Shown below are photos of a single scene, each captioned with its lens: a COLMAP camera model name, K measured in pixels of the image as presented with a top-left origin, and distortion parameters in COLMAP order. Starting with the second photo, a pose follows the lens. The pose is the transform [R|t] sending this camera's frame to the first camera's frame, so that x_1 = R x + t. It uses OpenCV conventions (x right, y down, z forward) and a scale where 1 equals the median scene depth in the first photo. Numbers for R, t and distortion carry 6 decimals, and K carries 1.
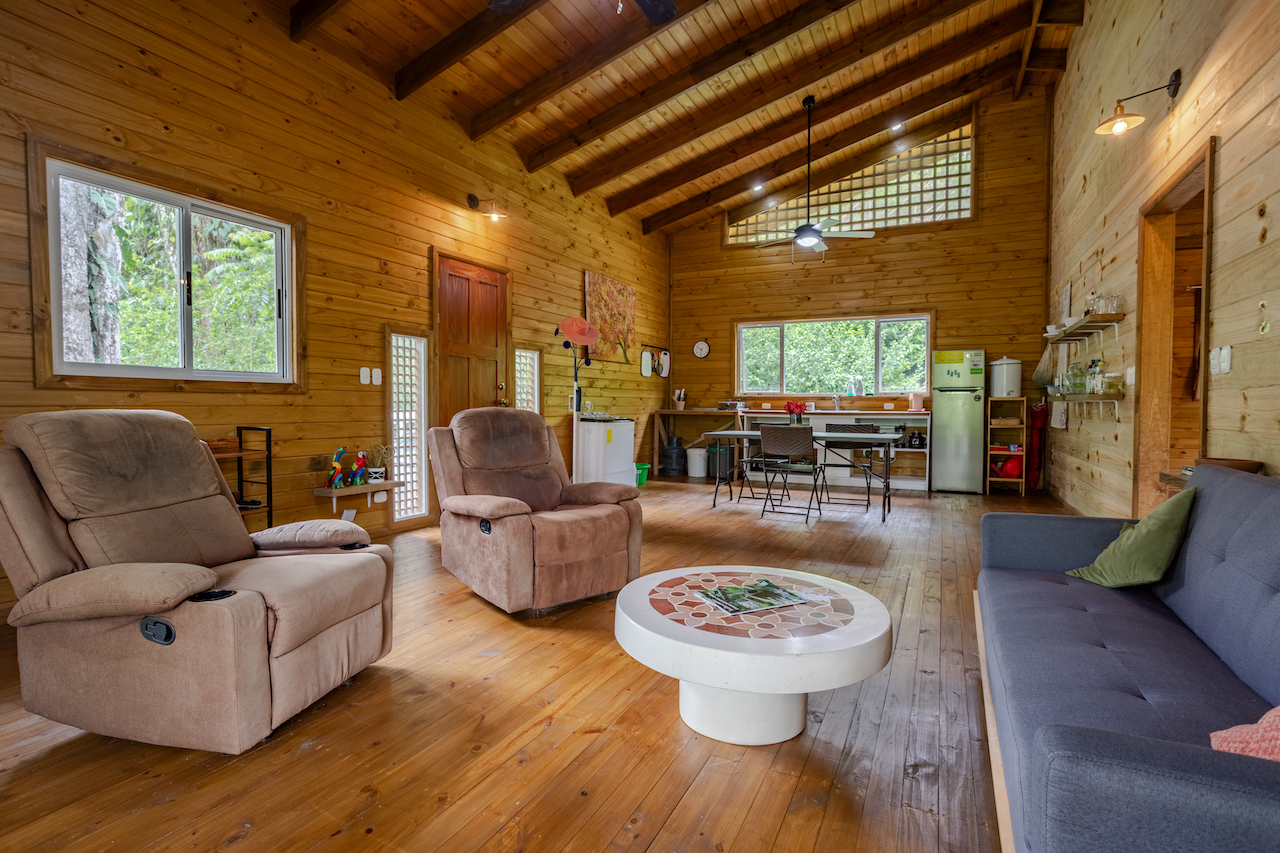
lens RADIAL K [[618.8, 0, 636.8], [0, 618.8, 422.0], [0, 0, 1]] dist [-0.042111, 0.027151]
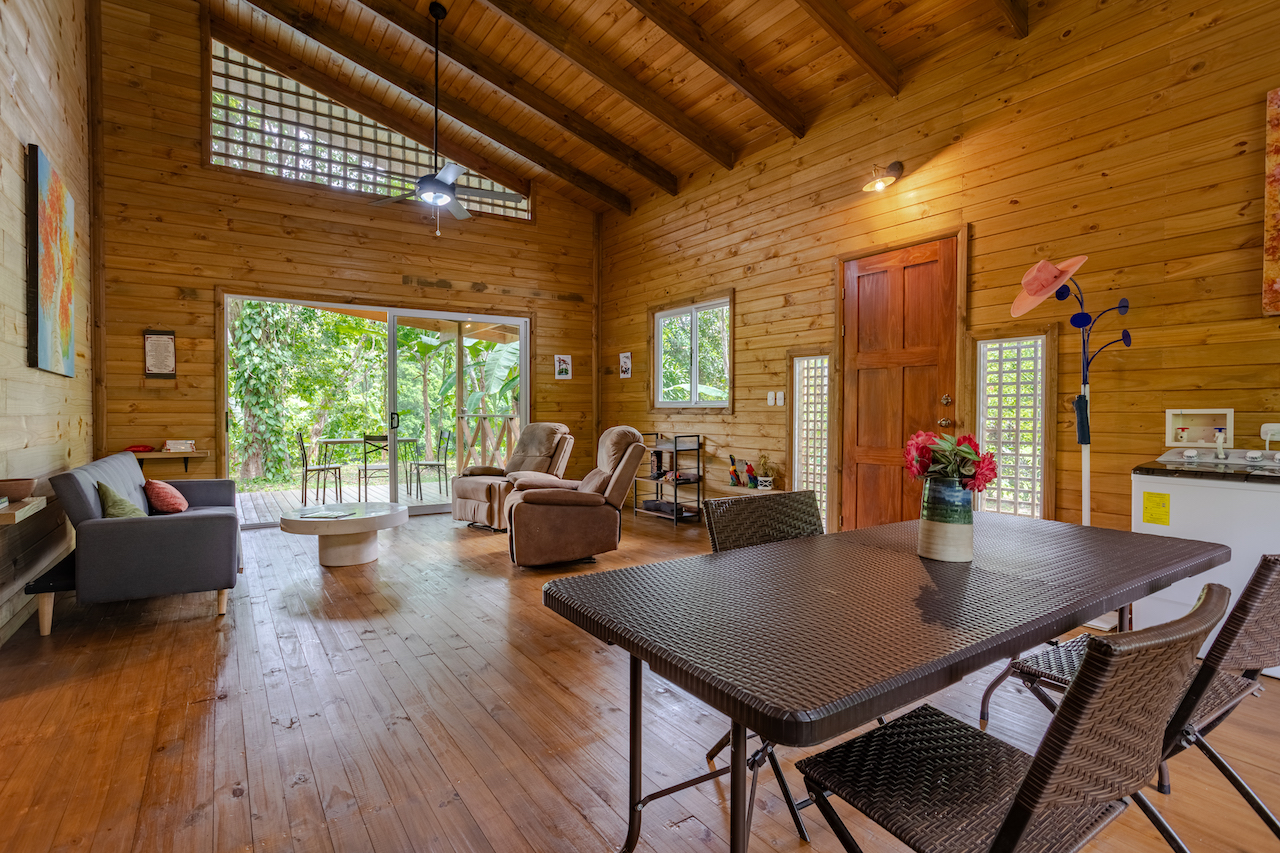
lens RADIAL K [[625.0, 0, 632.2], [0, 625.0, 422.8], [0, 0, 1]] dist [-0.045787, 0.019253]
pose [[-0.494343, 0.013870, -0.869156, 0.458474], [-0.026242, 0.999179, 0.030870, -0.036478], [0.868871, 0.038069, -0.493573, 0.848309]]
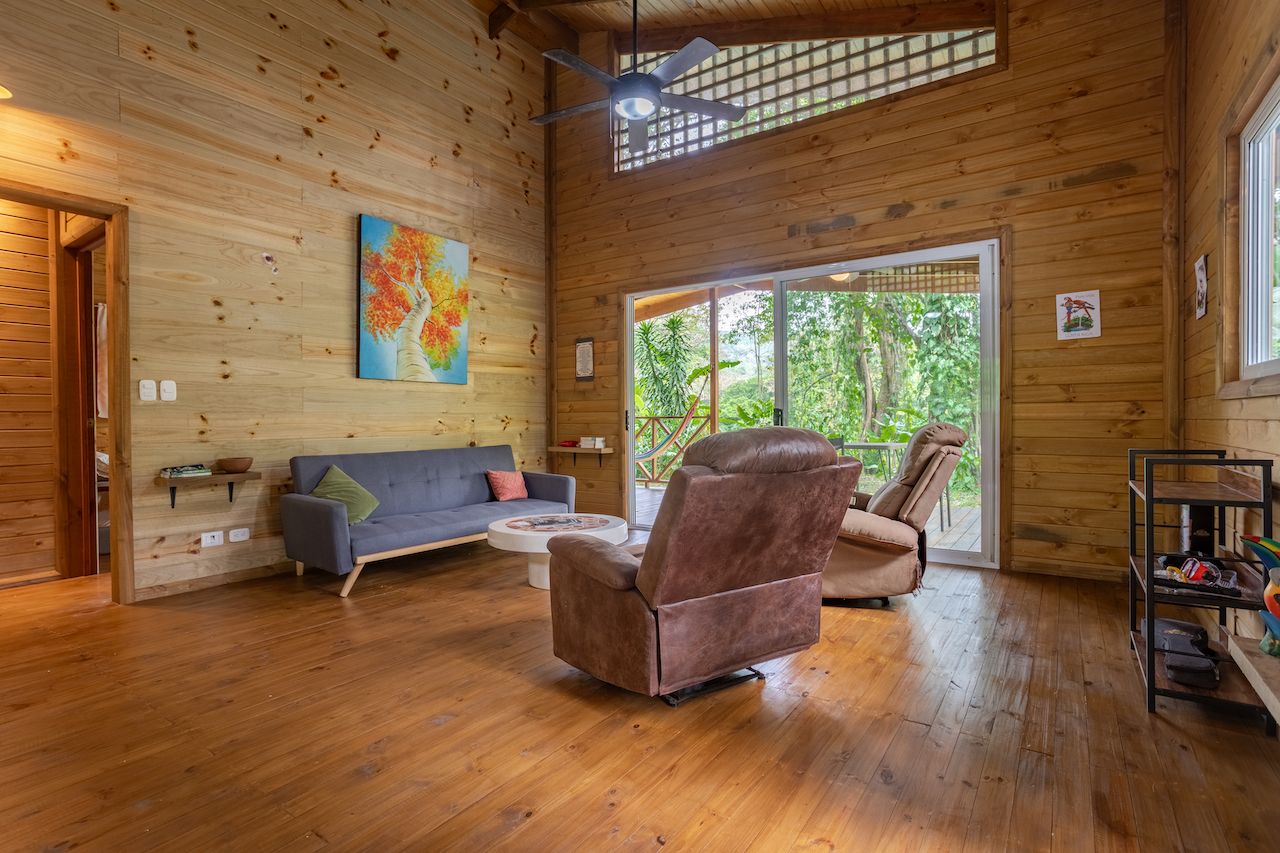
lens RADIAL K [[625.0, 0, 632.6], [0, 625.0, 422.9], [0, 0, 1]] dist [-0.045787, 0.019253]
pose [[-0.988313, 0.005806, 0.152327, -0.097191], [0.011287, 0.999319, 0.035137, -0.024825], [-0.152020, 0.036446, -0.987705, 0.809085]]
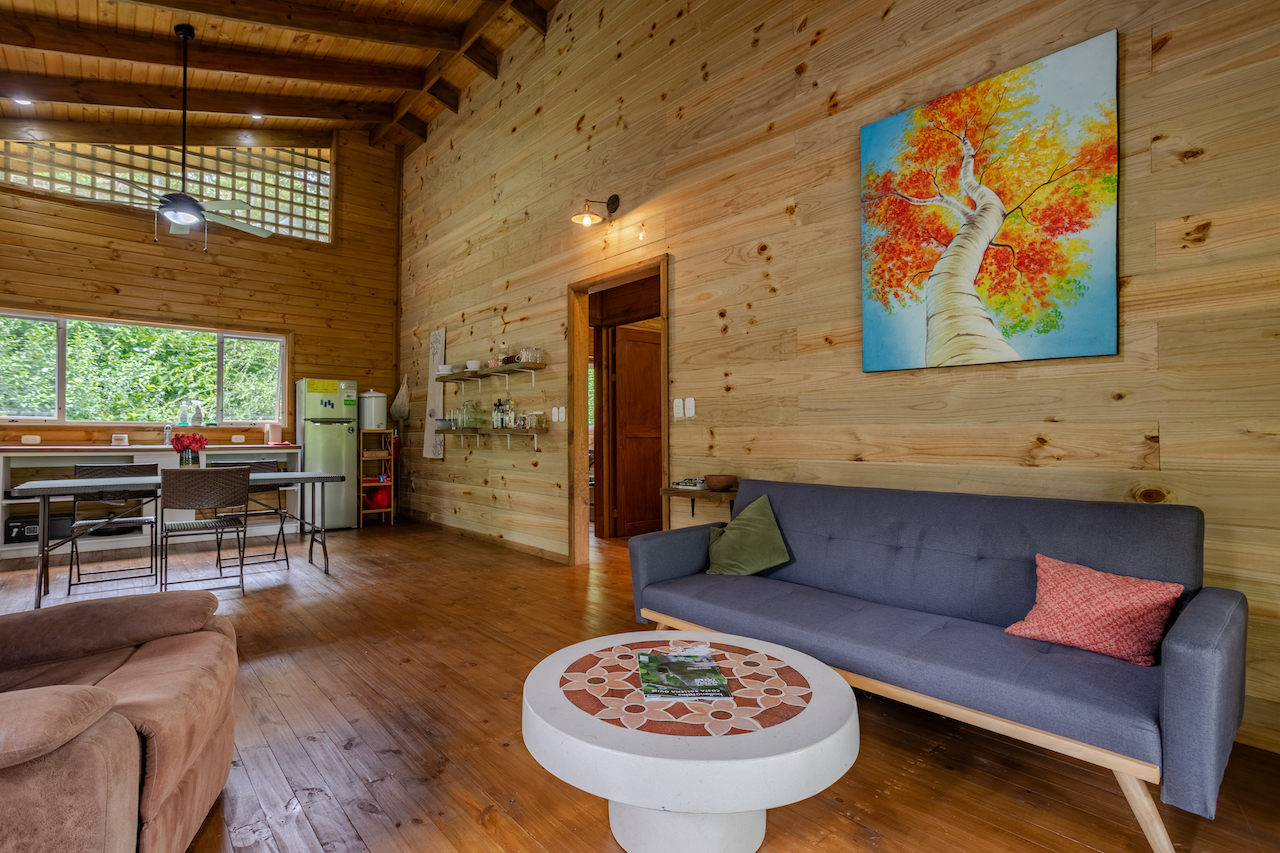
lens RADIAL K [[618.8, 0, 632.0], [0, 618.8, 421.8], [0, 0, 1]] dist [-0.042111, 0.027151]
pose [[0.379463, 0.019275, 0.925006, -0.172495], [0.027091, 0.999123, -0.031933, -0.008716], [-0.924810, 0.037177, 0.378608, 0.208421]]
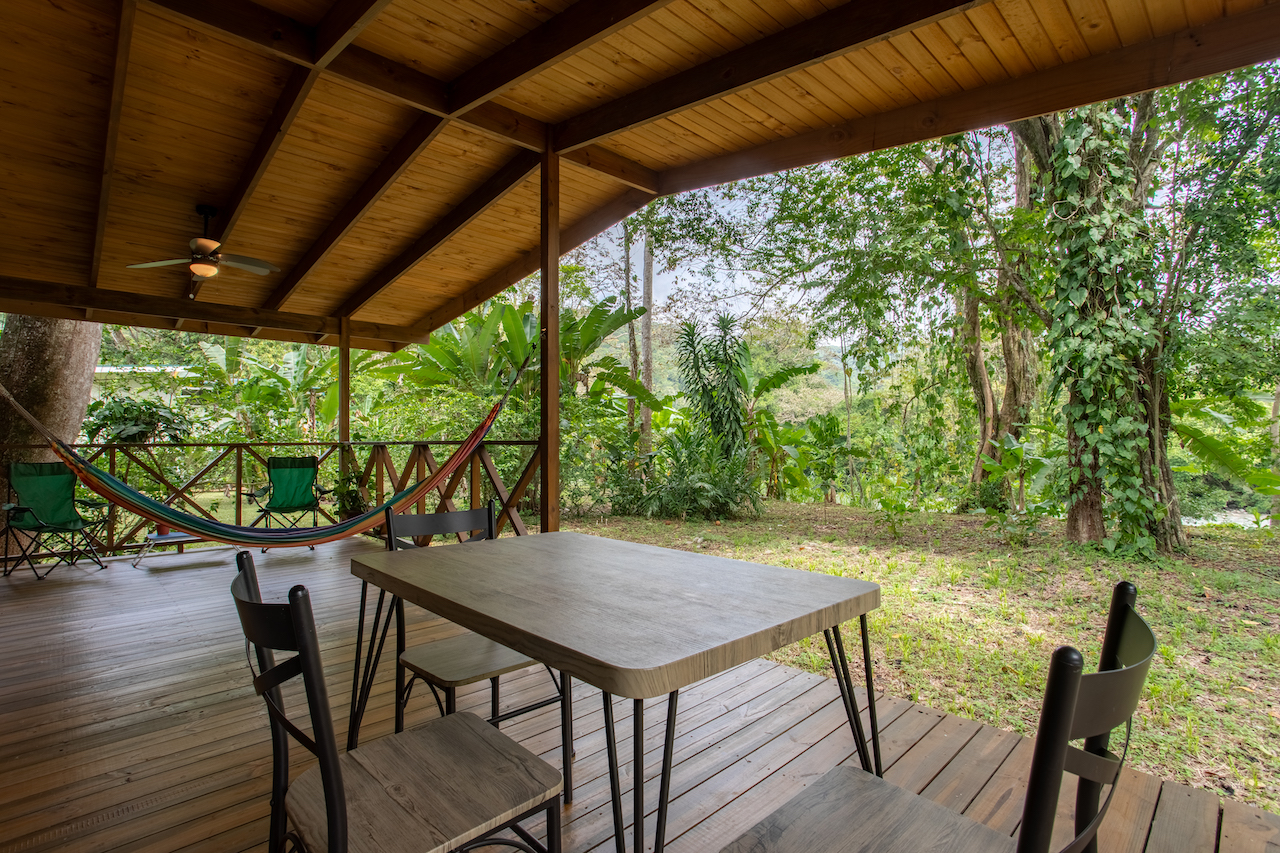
lens RADIAL K [[618.8, 0, 636.0], [0, 618.8, 426.2], [0, 0, 1]] dist [-0.042111, 0.027151]
pose [[-0.943711, 0.013717, 0.330486, -0.333961], [0.017493, 0.999811, 0.008452, -0.010258], [-0.330308, 0.013758, -0.943773, 0.100557]]
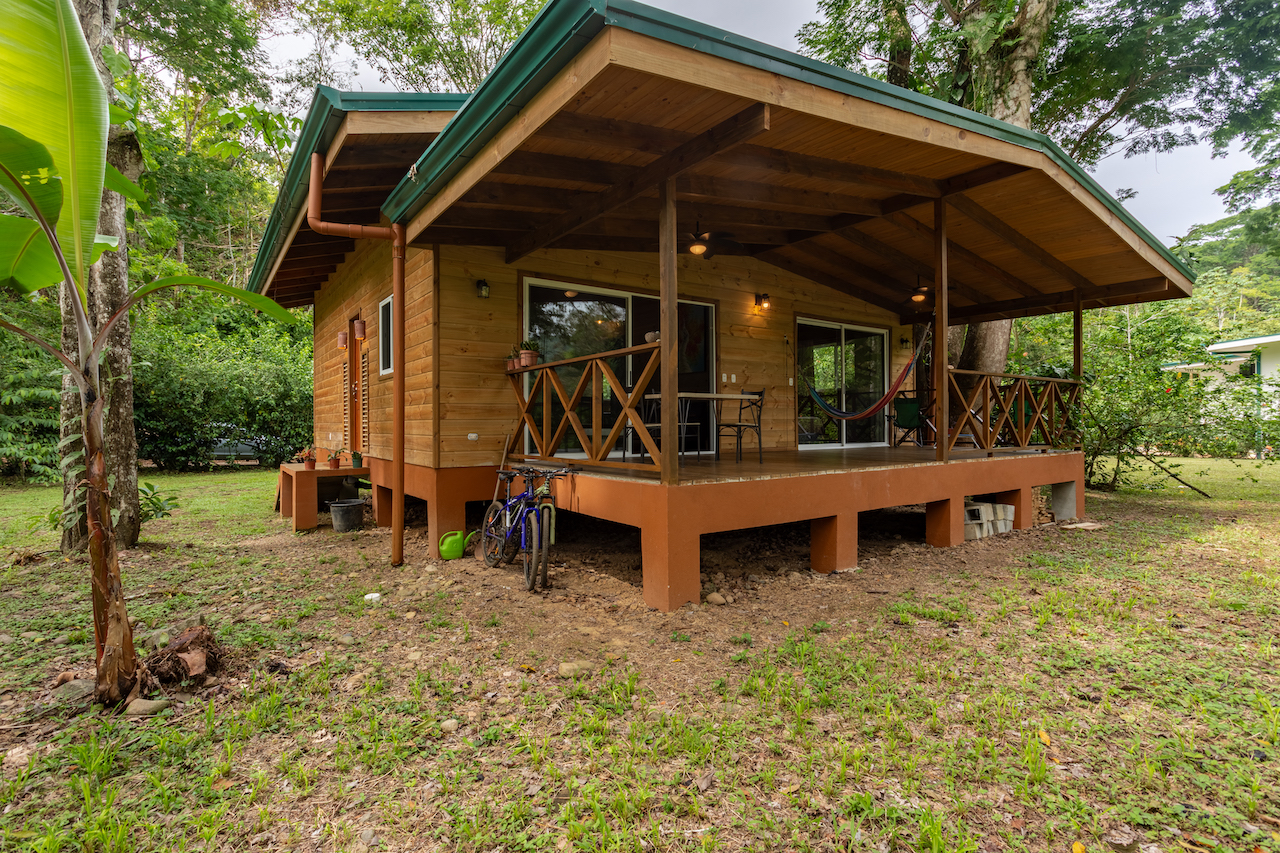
lens RADIAL K [[618.8, 0, 635.6], [0, 618.8, 428.0], [0, 0, 1]] dist [-0.042111, 0.027151]
pose [[0.468285, -0.007940, 0.883542, -1.162557], [0.033210, 0.999411, -0.008620, 0.094163], [-0.882953, 0.033379, 0.468273, -0.446306]]
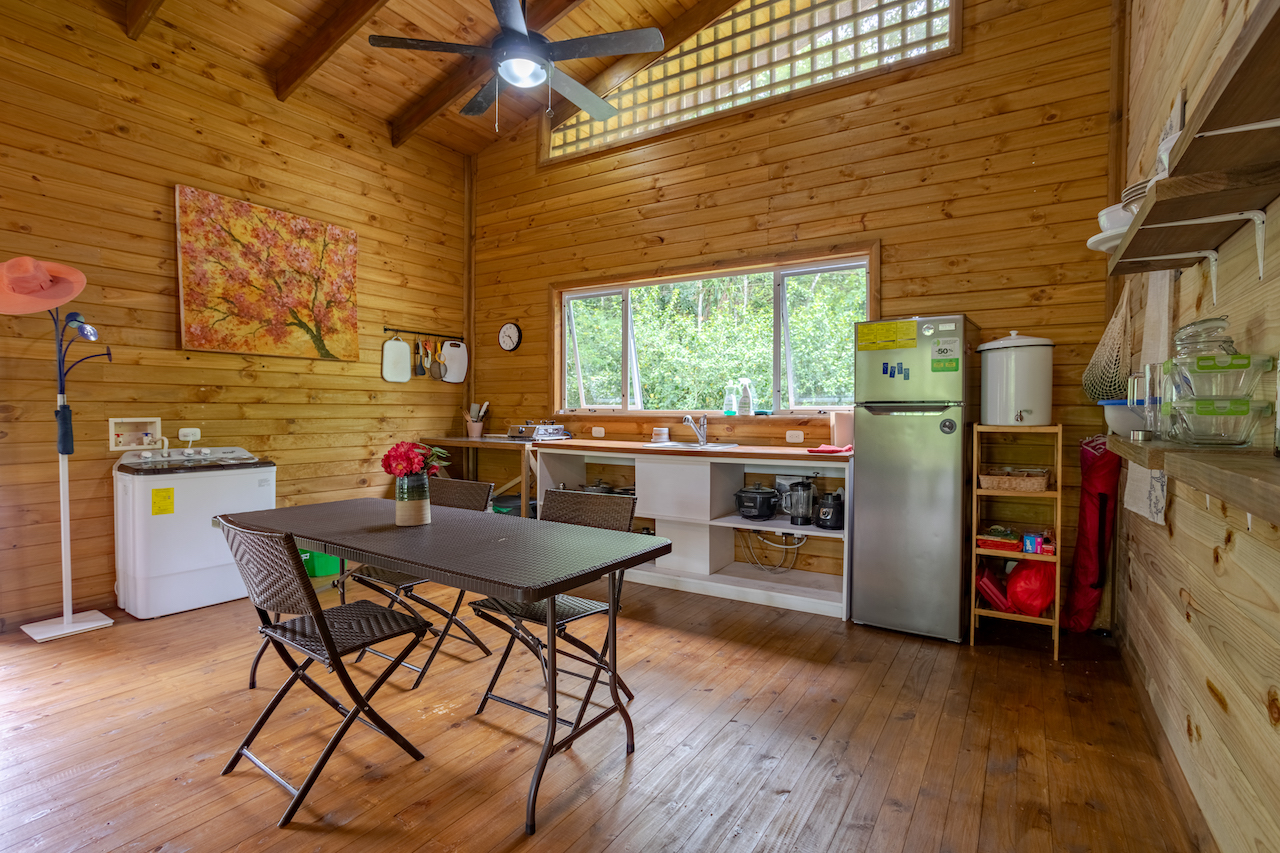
lens RADIAL K [[618.8, 0, 635.5], [0, 618.8, 423.3], [0, 0, 1]] dist [-0.042111, 0.027151]
pose [[0.994606, 0.001738, -0.103713, 0.366234], [-0.002519, 0.999969, -0.007405, -0.036130], [0.103697, 0.007626, 0.994580, 0.520658]]
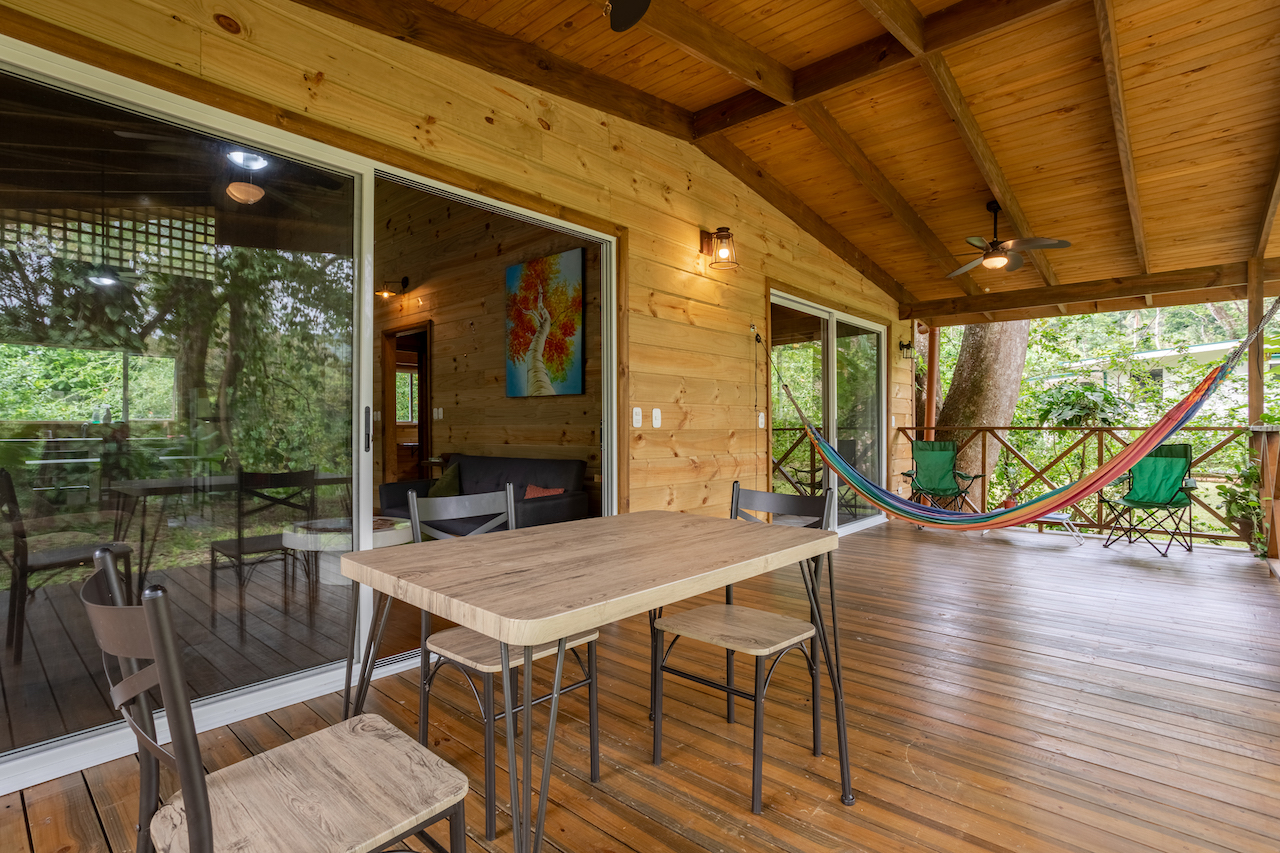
lens RADIAL K [[618.8, 0, 633.8], [0, 618.8, 424.2], [0, 0, 1]] dist [-0.042111, 0.027151]
pose [[0.259560, 0.003460, 0.965721, -0.458304], [0.030719, 0.999458, -0.011837, -0.002052], [-0.965238, 0.032738, 0.259313, -0.148160]]
